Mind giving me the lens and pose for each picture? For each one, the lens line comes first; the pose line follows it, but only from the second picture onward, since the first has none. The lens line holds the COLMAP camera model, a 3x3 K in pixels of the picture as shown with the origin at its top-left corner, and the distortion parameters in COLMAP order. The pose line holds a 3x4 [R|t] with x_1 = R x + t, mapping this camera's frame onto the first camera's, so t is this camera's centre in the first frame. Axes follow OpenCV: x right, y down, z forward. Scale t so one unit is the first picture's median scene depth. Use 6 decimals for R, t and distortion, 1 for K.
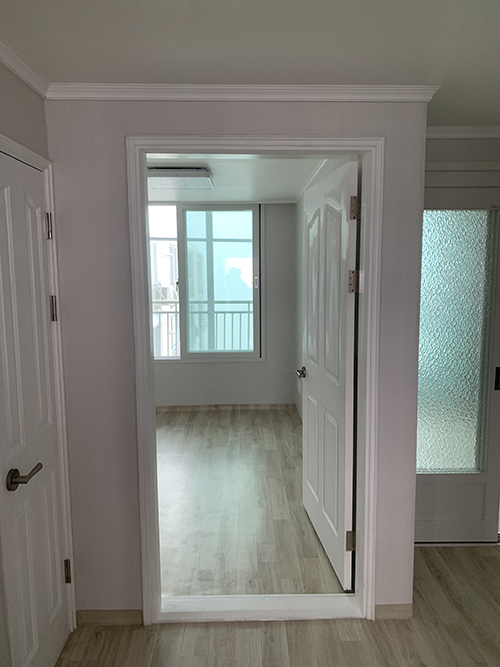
lens RADIAL K [[506.6, 0, 250.0], [0, 506.6, 333.5], [0, 0, 1]] dist [0.041101, -0.041572]
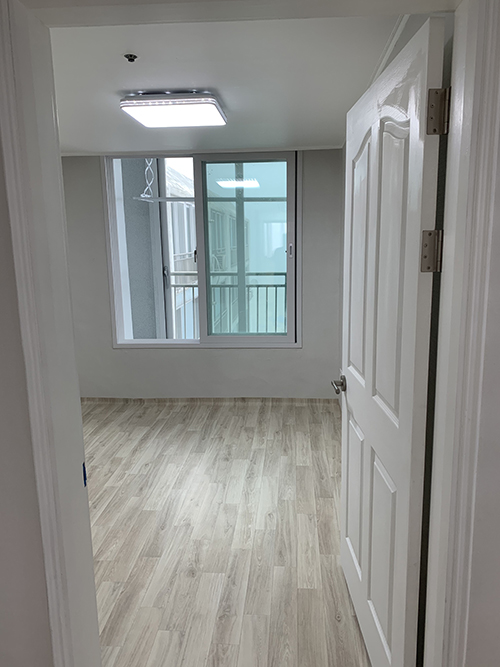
lens RADIAL K [[506.6, 0, 250.0], [0, 506.6, 333.5], [0, 0, 1]] dist [0.041101, -0.041572]
pose [[0.995255, 0.007287, -0.097031, 0.028549], [-0.001167, 0.998014, 0.062987, -0.021045], [0.097298, -0.062575, 0.993286, 0.188638]]
